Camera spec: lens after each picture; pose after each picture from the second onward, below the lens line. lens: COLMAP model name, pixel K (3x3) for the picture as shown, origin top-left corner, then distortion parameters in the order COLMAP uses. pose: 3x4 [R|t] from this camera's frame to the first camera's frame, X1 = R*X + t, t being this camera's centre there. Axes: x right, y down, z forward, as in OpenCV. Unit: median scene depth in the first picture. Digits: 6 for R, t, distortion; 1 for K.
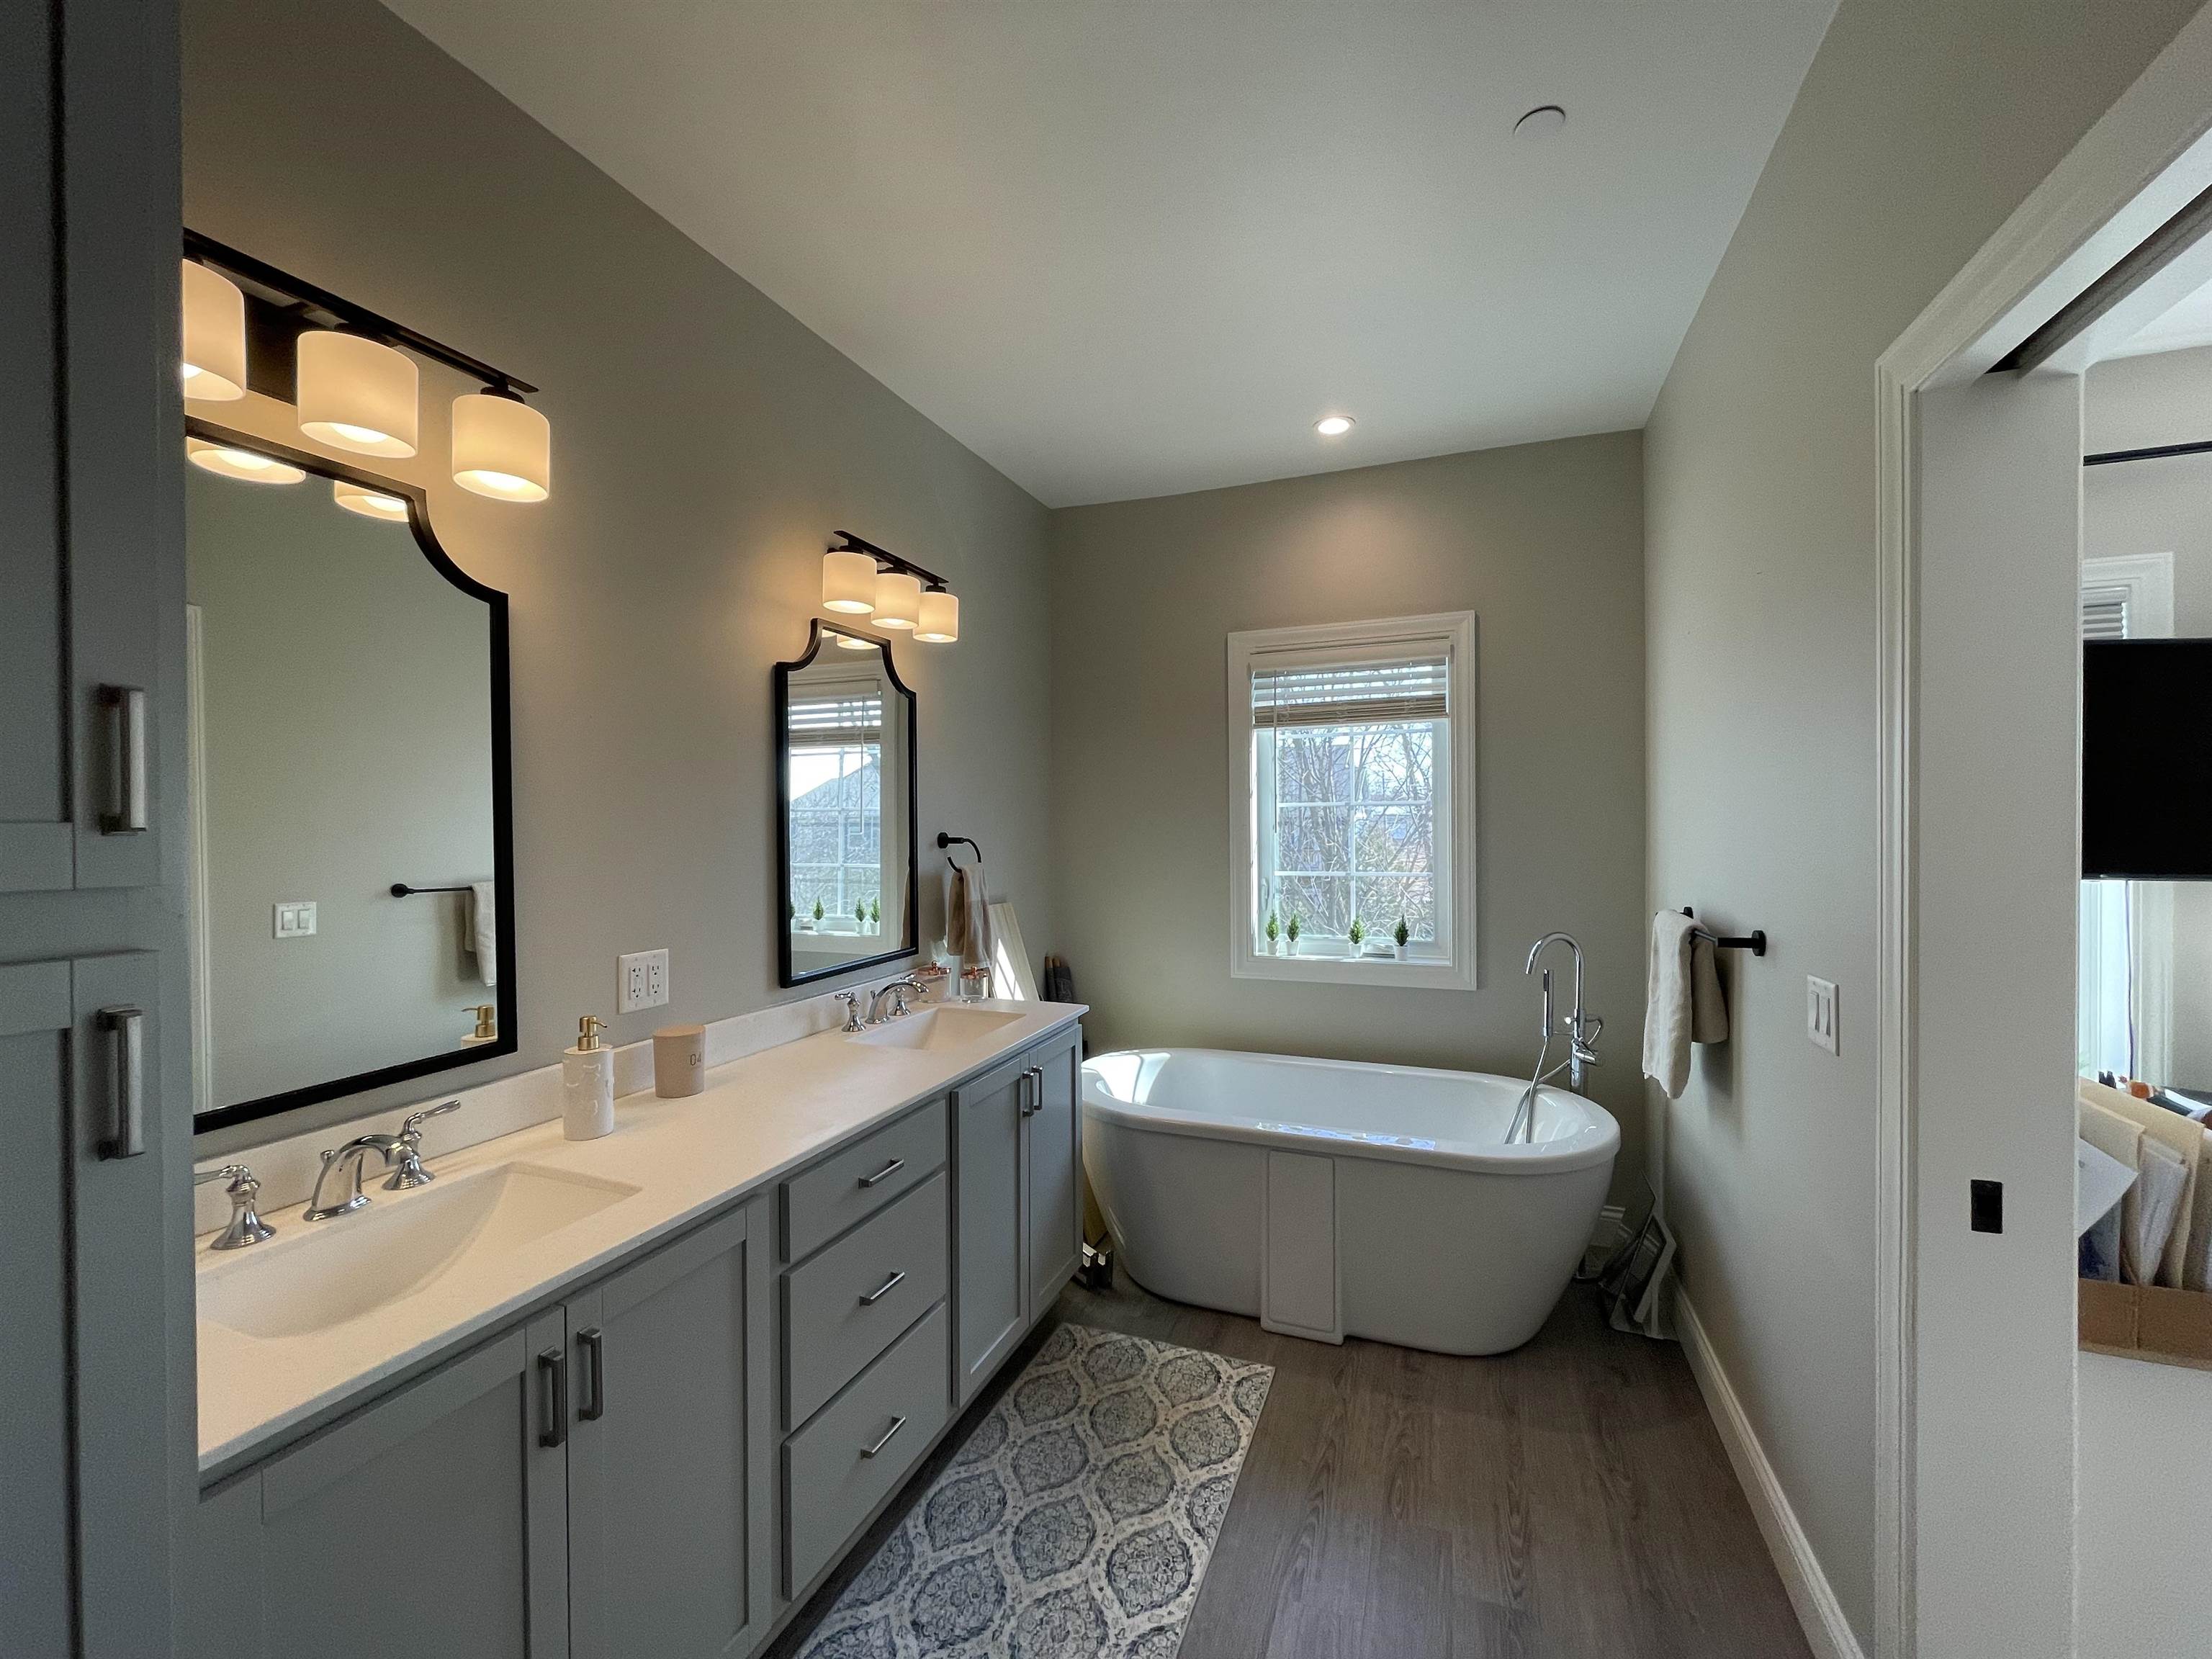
lens RADIAL K [[891.7, 0, 1105.3], [0, 891.7, 829.3], [0, 0, 1]] dist [0.000632, -0.000572]
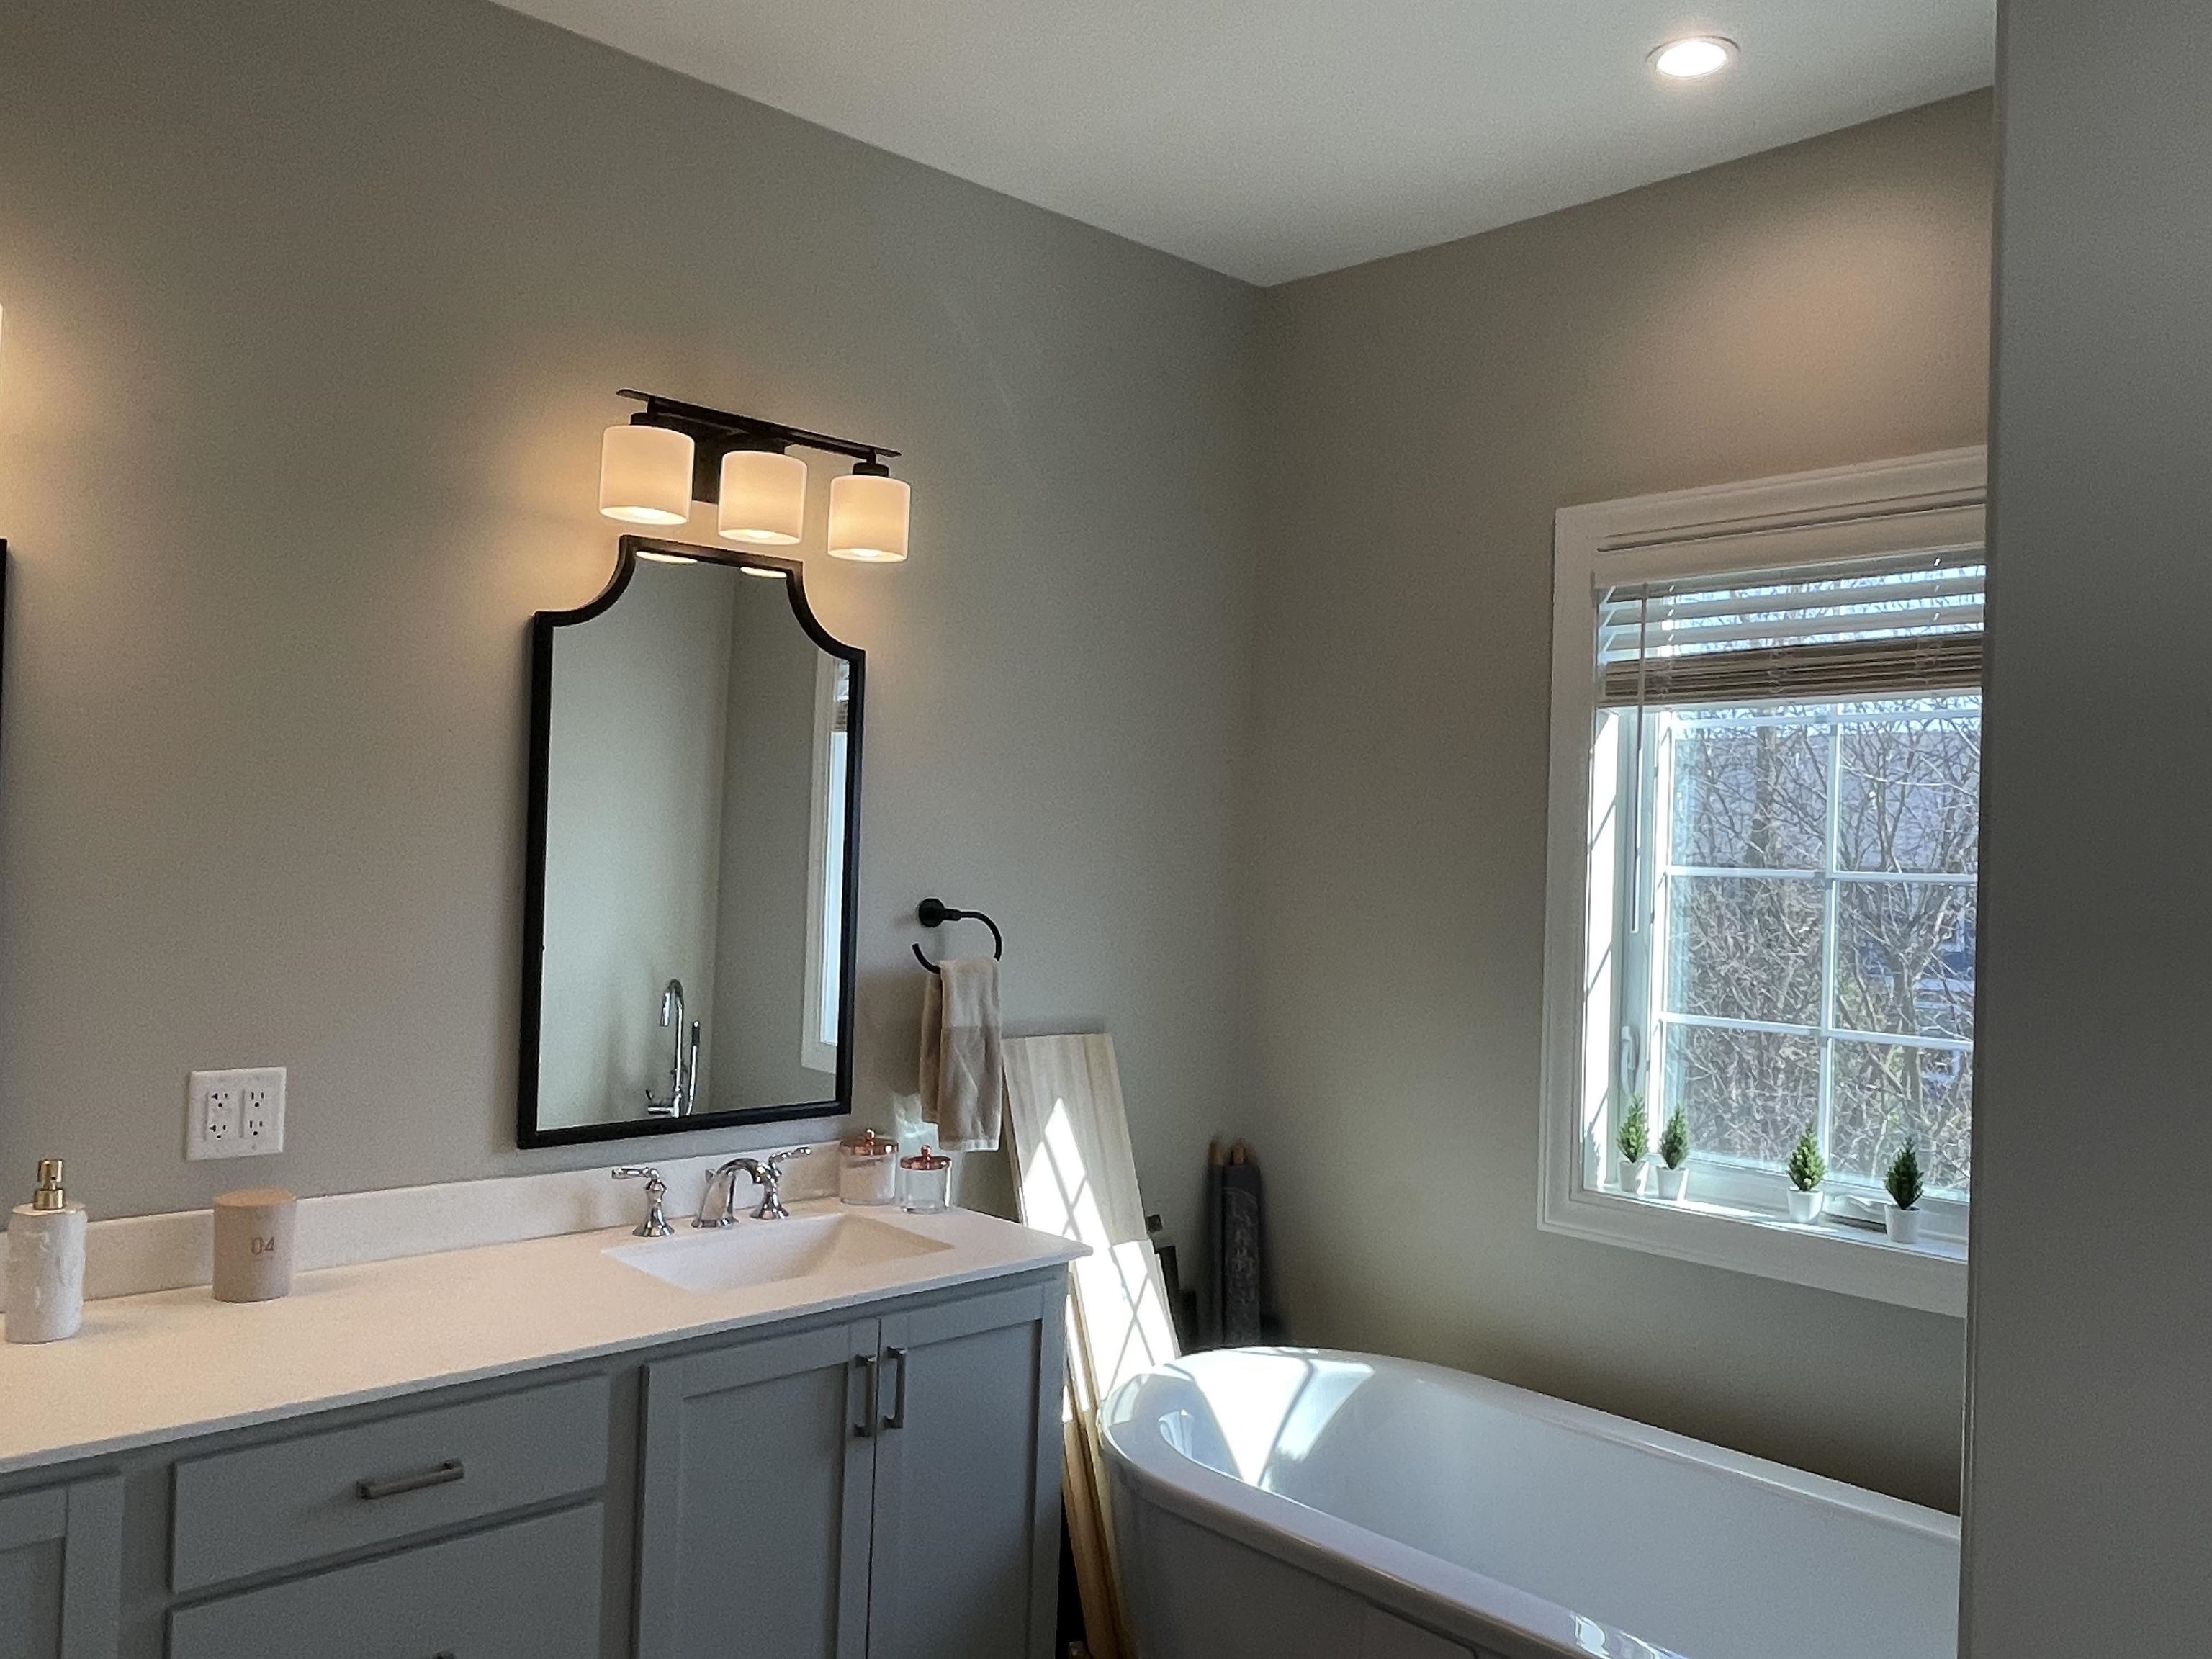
lens RADIAL K [[1678.6, 0, 1113.5], [0, 1678.6, 820.8], [0, 0, 1]] dist [-0.007116, 0.011180]
pose [[0.903024, 0.028223, -0.428663, 0.458949], [-0.040509, 0.998988, -0.019563, -0.036467], [0.427677, 0.035031, 0.903253, 0.127145]]
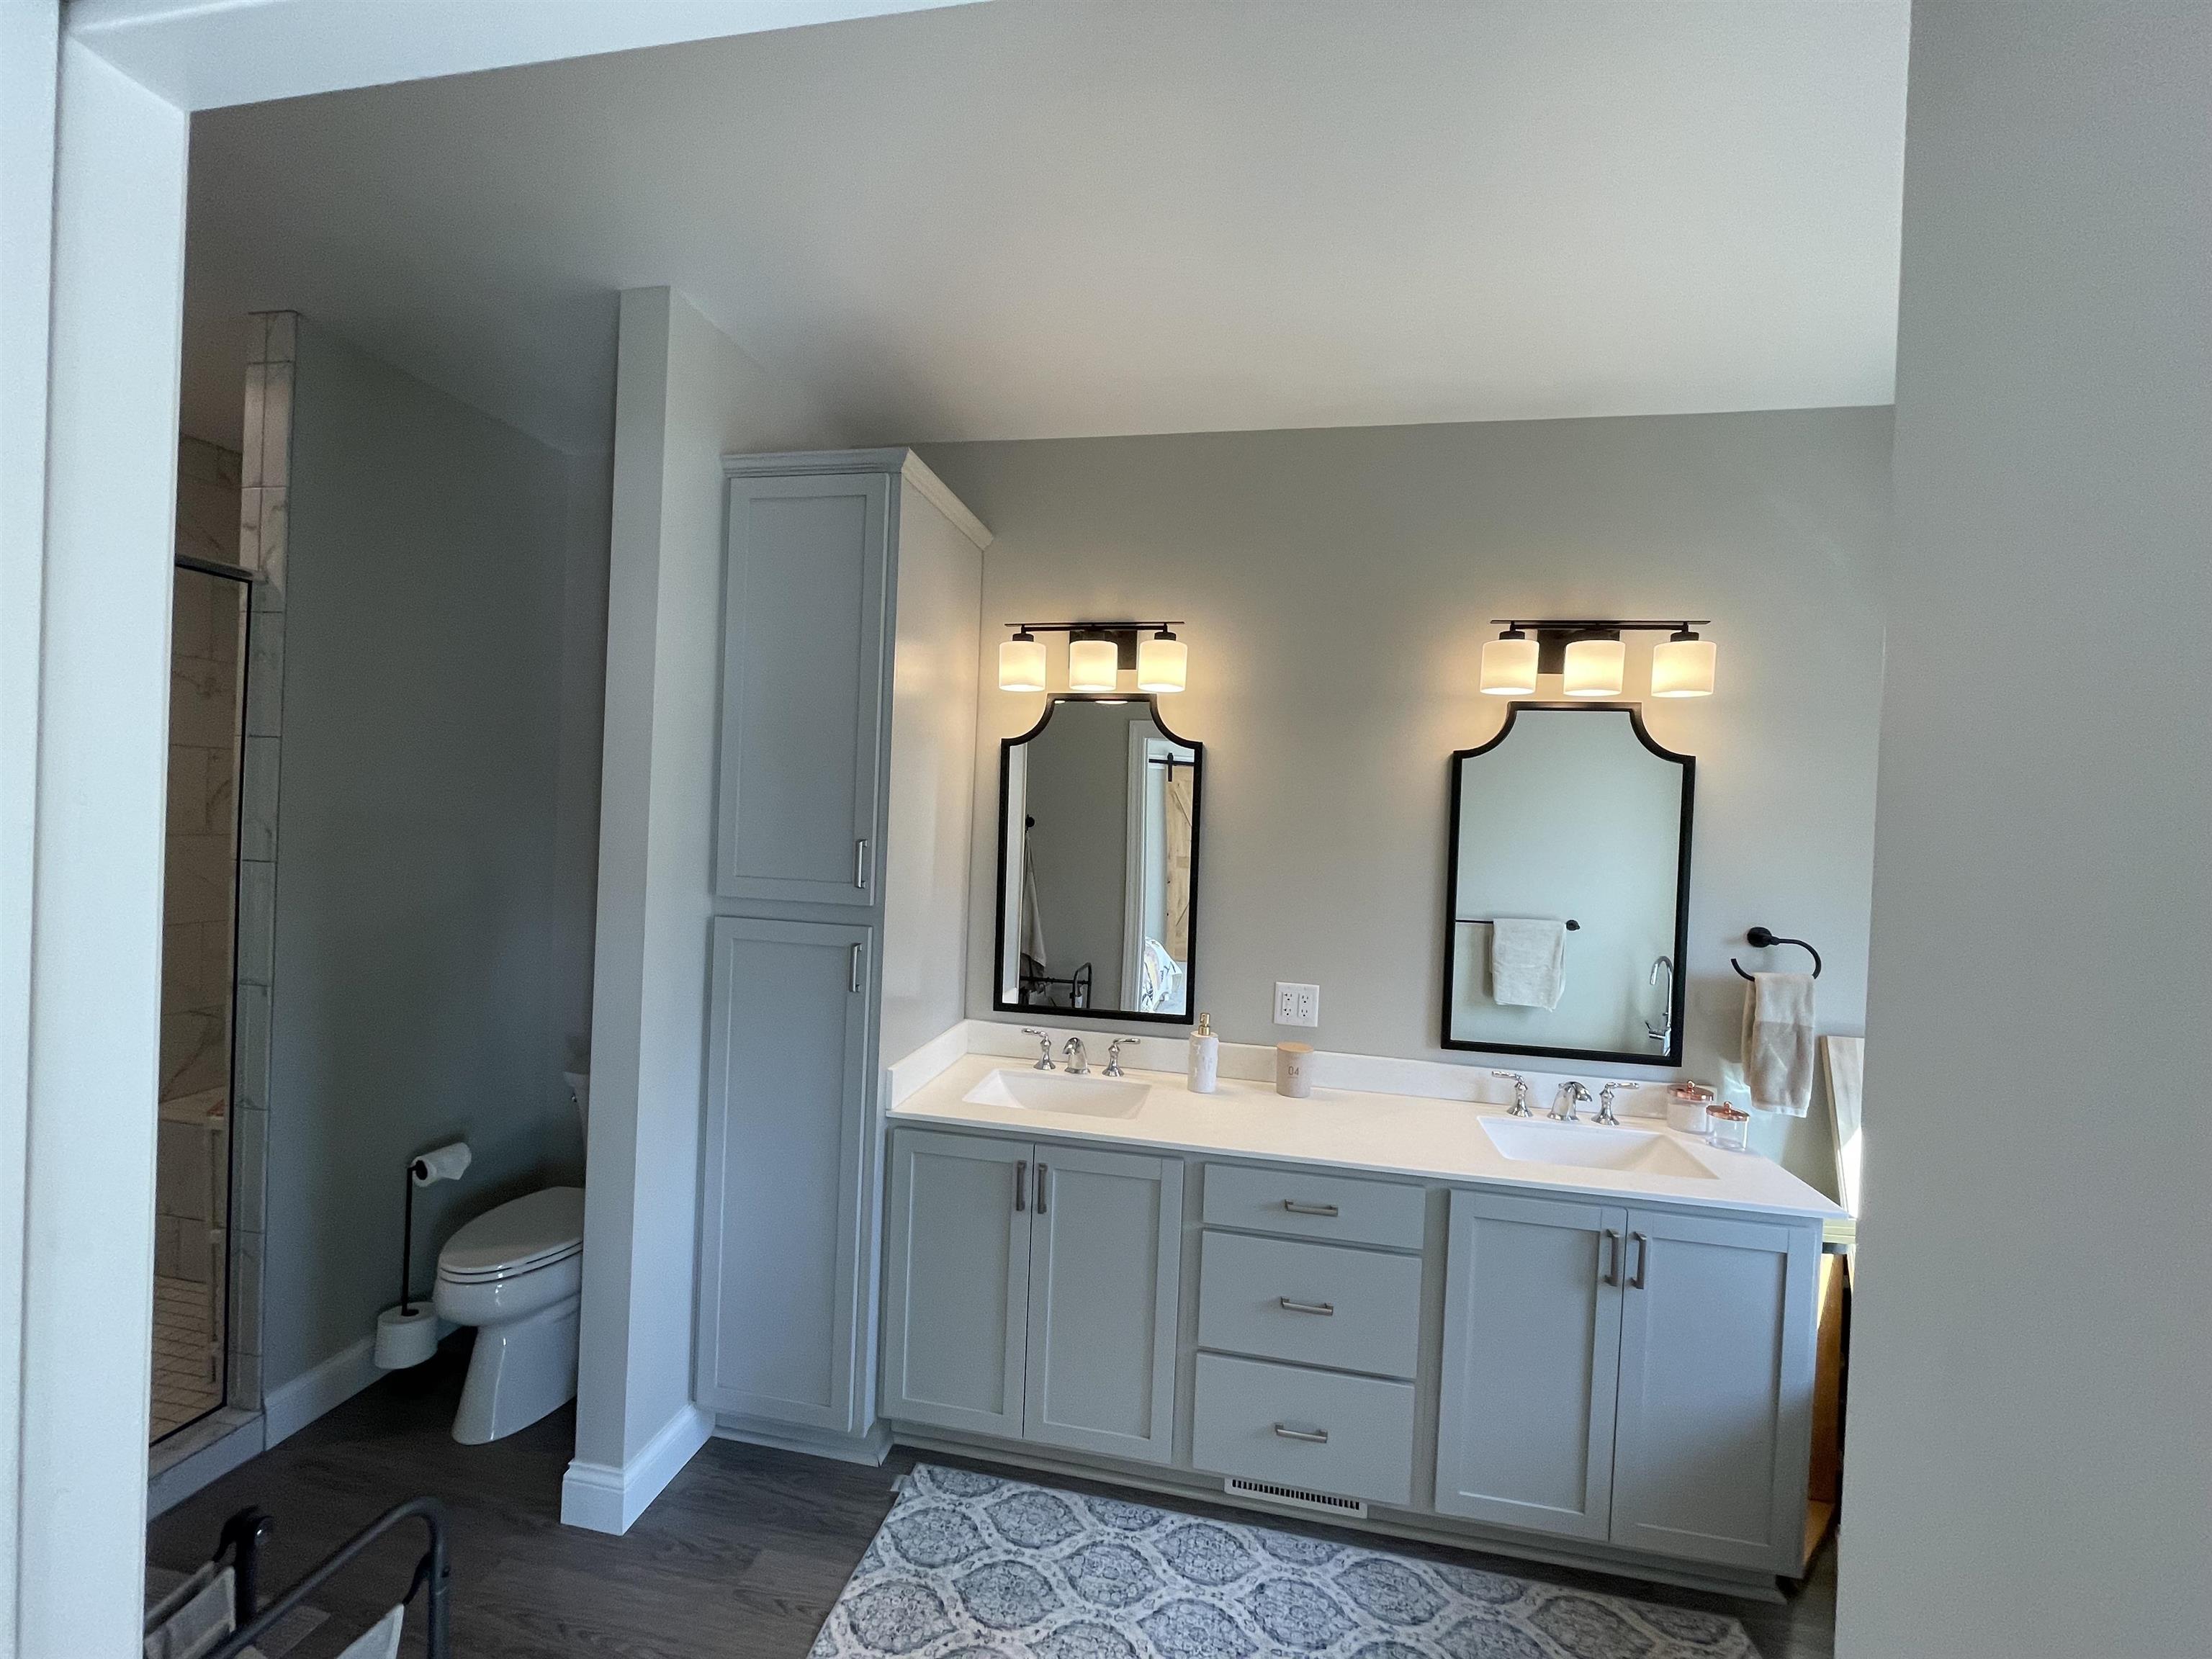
lens RADIAL K [[891.7, 0, 1104.9], [0, 891.7, 825.5], [0, 0, 1]] dist [0.000632, -0.000572]
pose [[0.189636, 0.022942, -0.981586, 0.597434], [-0.051038, 0.998606, 0.013480, -0.084226], [0.980527, 0.047542, 0.190543, 0.350680]]
